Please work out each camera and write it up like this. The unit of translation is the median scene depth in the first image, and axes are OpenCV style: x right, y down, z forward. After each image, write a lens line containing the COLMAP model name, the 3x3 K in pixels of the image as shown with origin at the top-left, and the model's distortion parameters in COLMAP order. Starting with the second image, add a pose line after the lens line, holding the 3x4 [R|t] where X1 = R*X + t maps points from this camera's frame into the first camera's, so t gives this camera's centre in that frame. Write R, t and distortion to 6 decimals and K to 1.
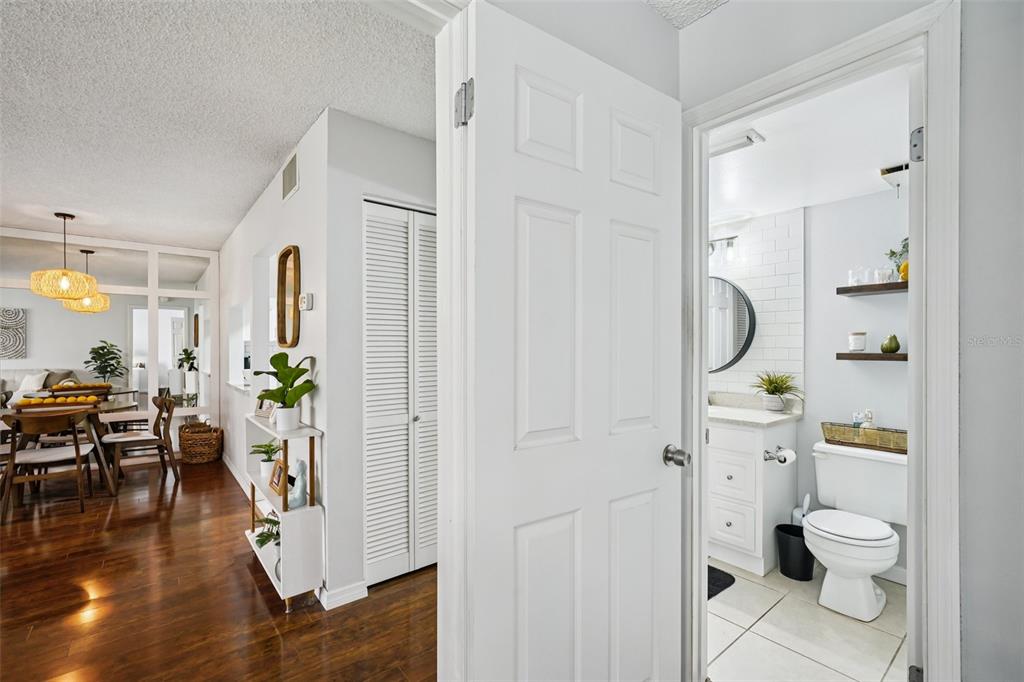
lens RADIAL K [[451.3, 0, 508.0], [0, 451.3, 352.4], [0, 0, 1]] dist [-0.000301, 0.000013]
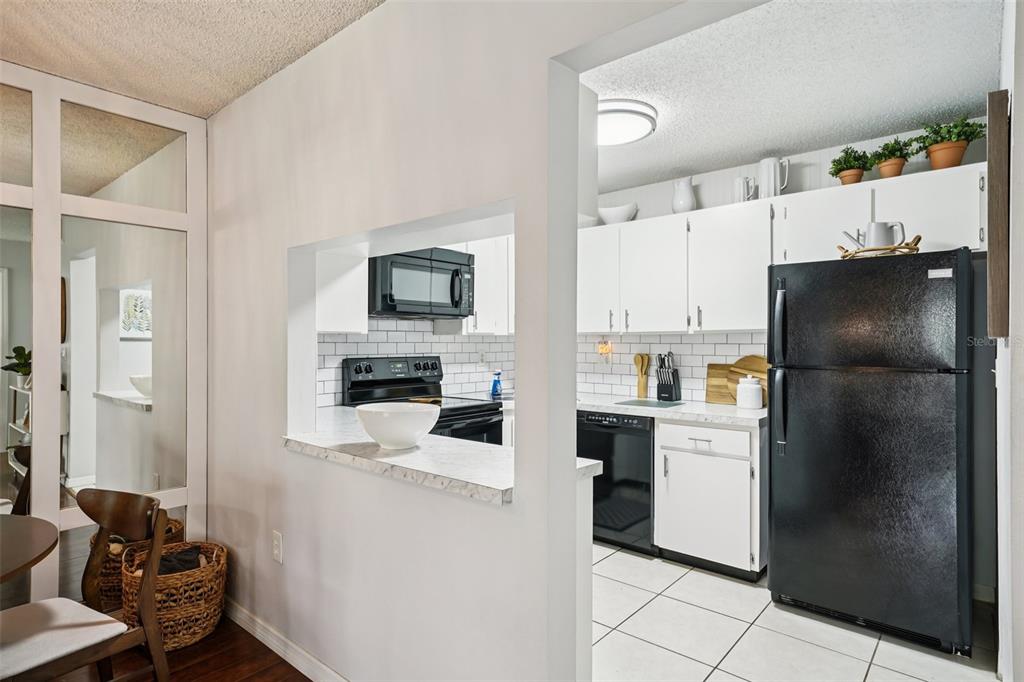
lens RADIAL K [[550.9, 0, 509.8], [0, 550.9, 343.2], [0, 0, 1]] dist [0.012090, -0.000142]
pose [[0.983646, 0.002423, 0.180095, -0.603055], [-0.000581, 0.999947, -0.010278, -0.012396], [-0.180110, 0.010005, 0.983596, 0.583379]]
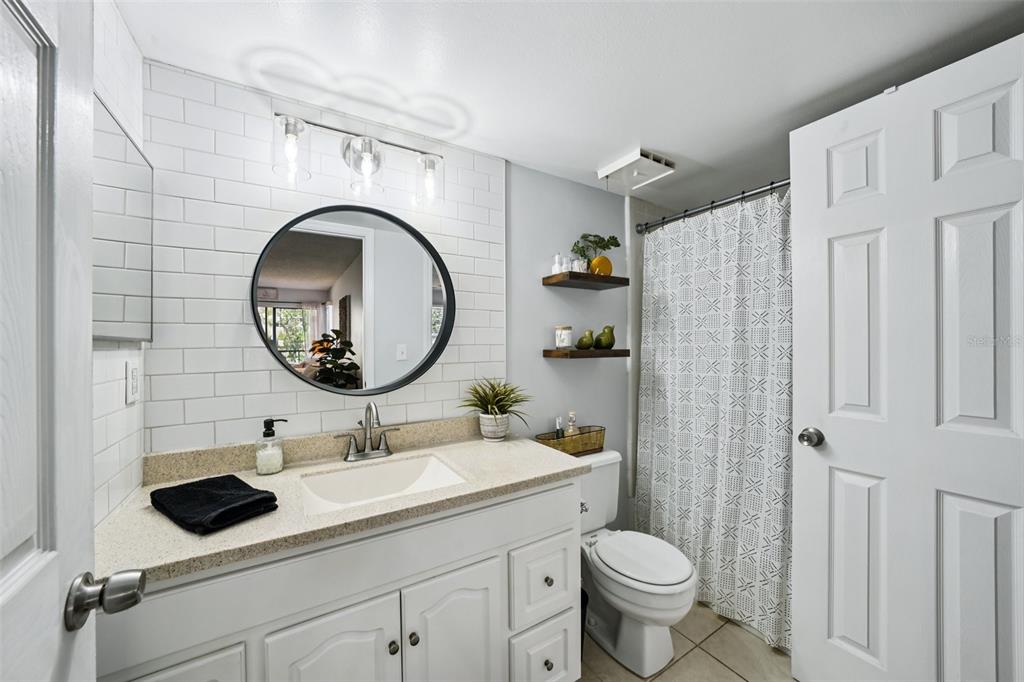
lens RADIAL K [[369.6, 0, 508.2], [0, 369.6, 346.7], [0, 0, 1]] dist [-0.024832, 0.005296]
pose [[0.129663, -0.001649, 0.991557, 0.029158], [0.019588, 0.999808, -0.000899, -0.003122], [-0.991365, 0.019539, 0.129671, 0.625535]]
